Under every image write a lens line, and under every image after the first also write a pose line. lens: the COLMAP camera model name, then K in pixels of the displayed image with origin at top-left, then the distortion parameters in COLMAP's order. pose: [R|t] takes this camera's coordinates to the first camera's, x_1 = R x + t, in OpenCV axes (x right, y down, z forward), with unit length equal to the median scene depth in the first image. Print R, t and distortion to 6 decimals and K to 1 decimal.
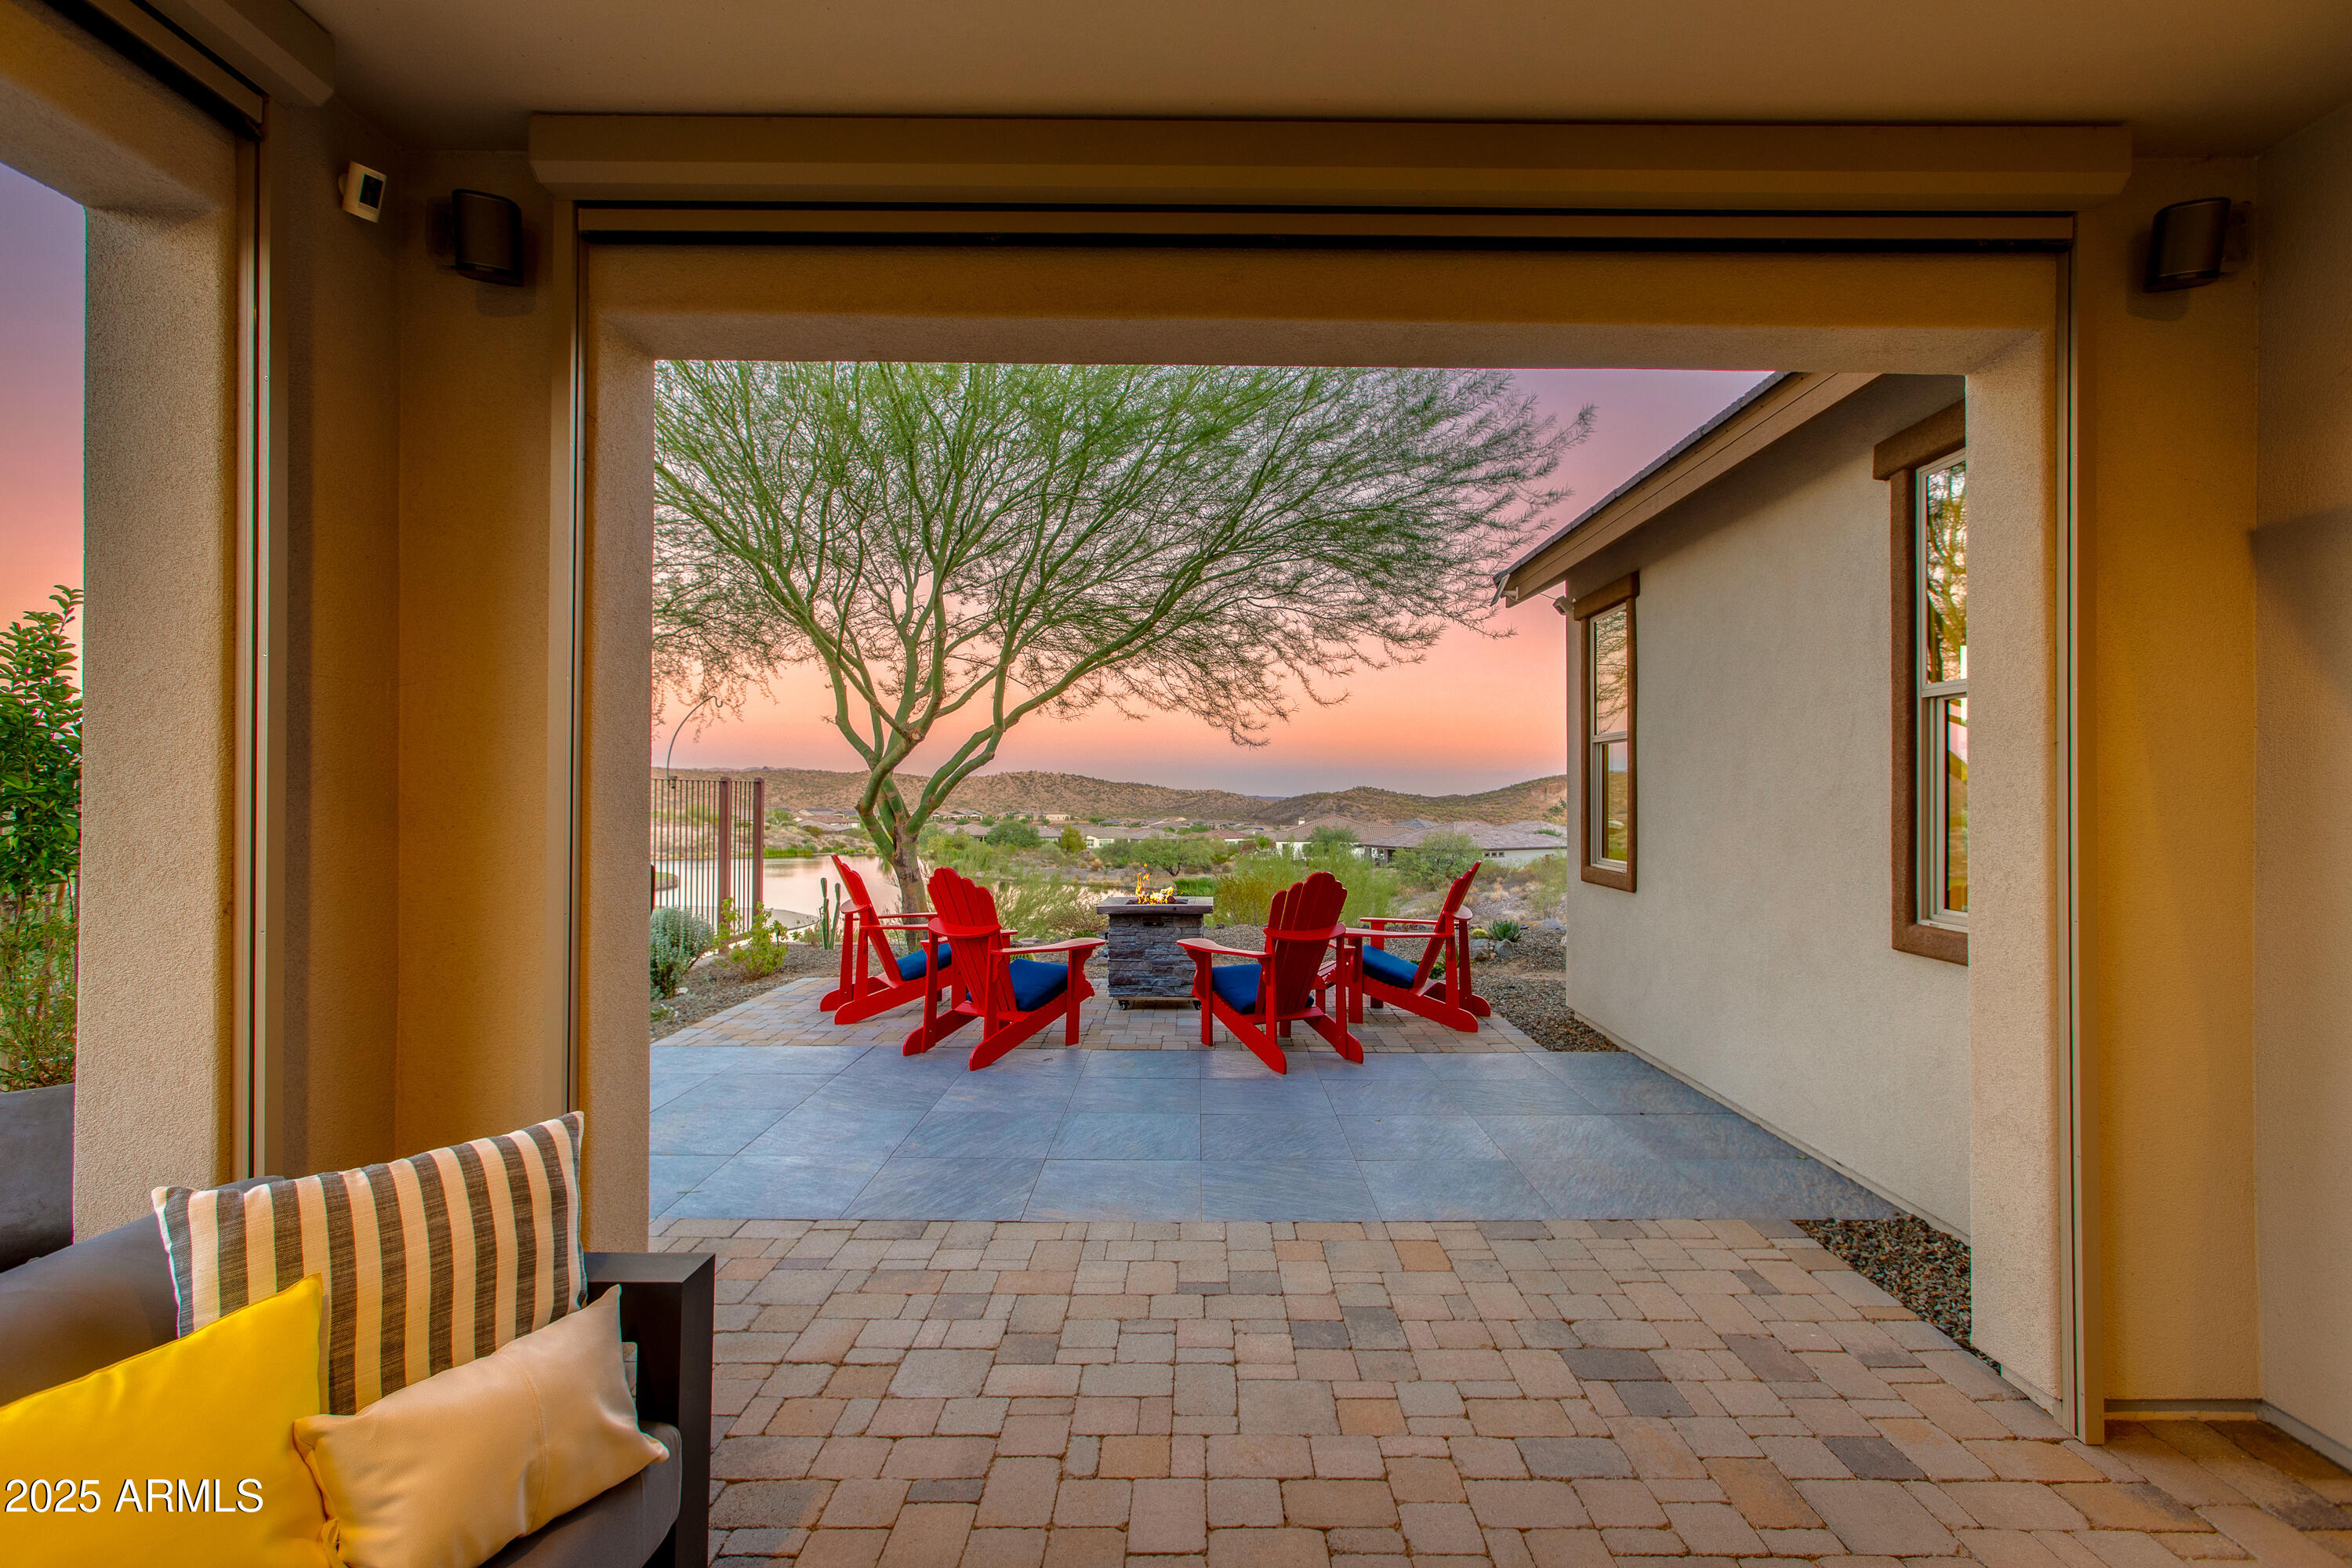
lens RADIAL K [[1065.1, 0, 1214.4], [0, 1065.1, 785.8], [0, 0, 1]] dist [0.003449, 0.001246]
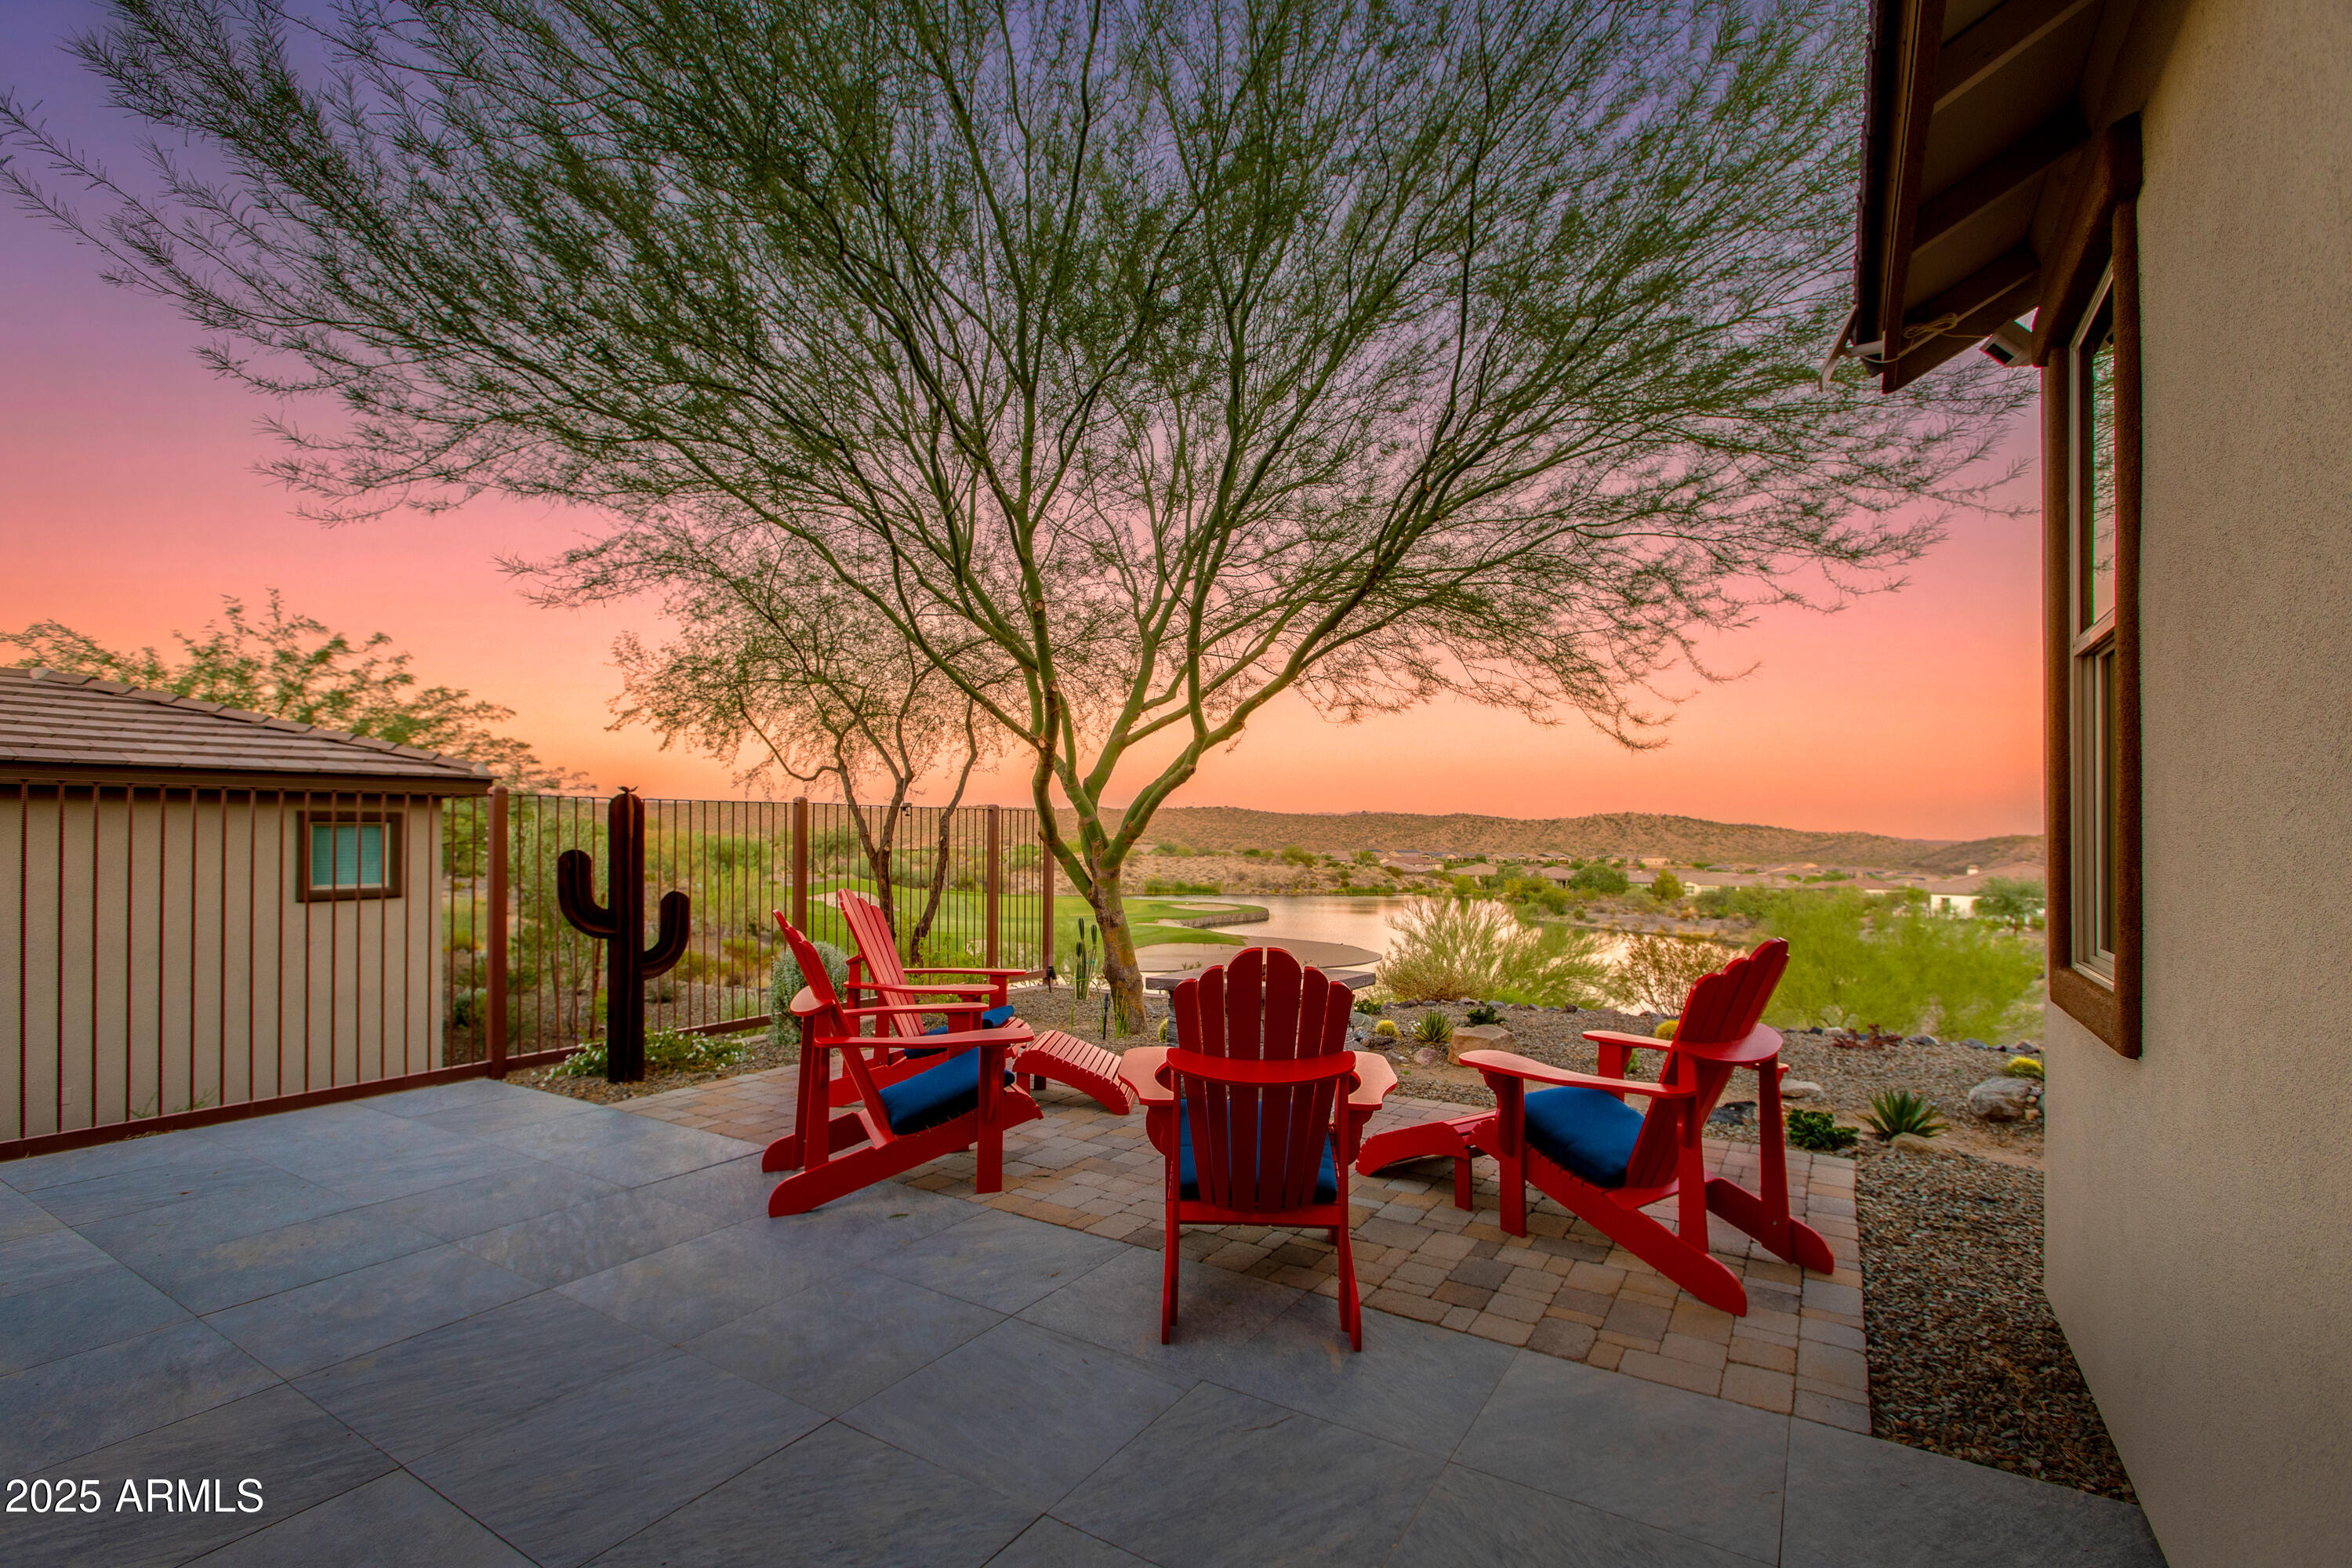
lens RADIAL K [[1056.0, 0, 1189.8], [0, 1056.0, 830.7], [0, 0, 1]] dist [-0.001179, 0.000344]
pose [[0.845431, -0.002449, -0.534080, 0.245096], [0.003592, 0.999993, 0.001100, 0.019360], [0.534073, -0.002849, 0.845434, 0.419236]]
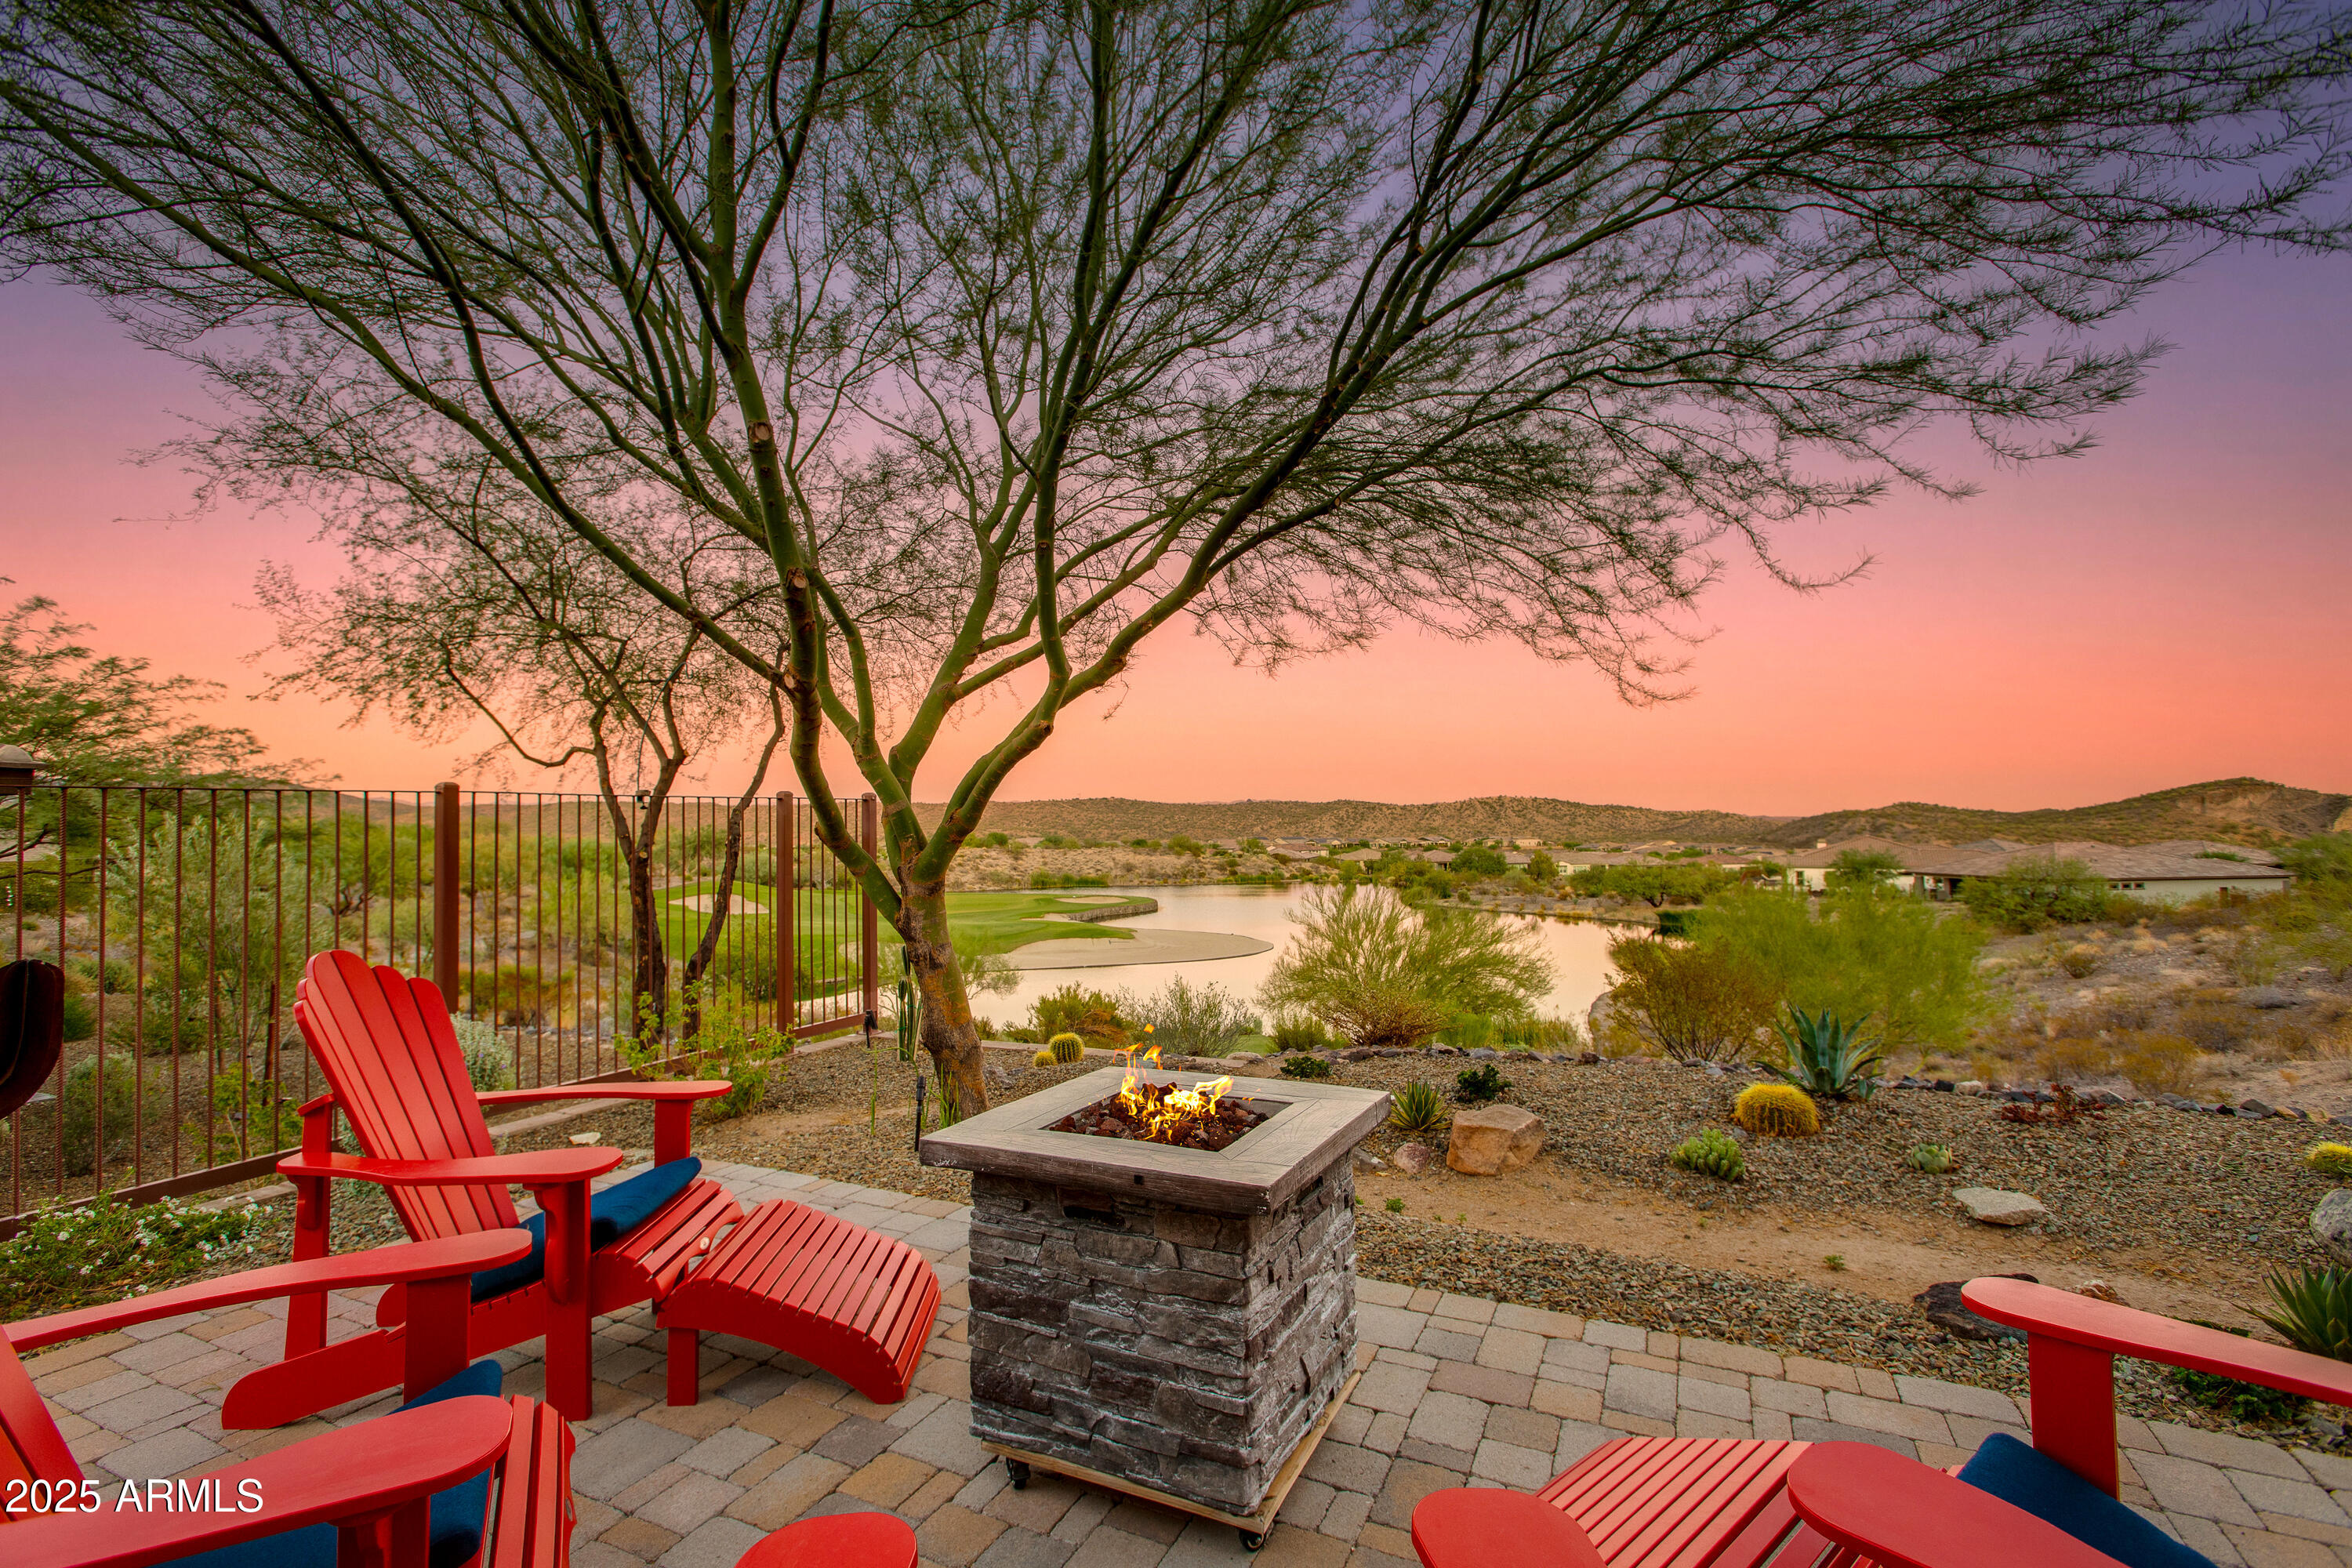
lens RADIAL K [[1054.7, 0, 1176.0], [0, 1054.7, 784.0], [0, 0, 1]] dist [-0.018191, 0.020423]
pose [[0.891494, -0.036619, -0.451550, 0.089676], [0.024351, 0.999160, -0.032951, 0.020781], [0.452378, 0.018380, 0.891637, 0.699274]]
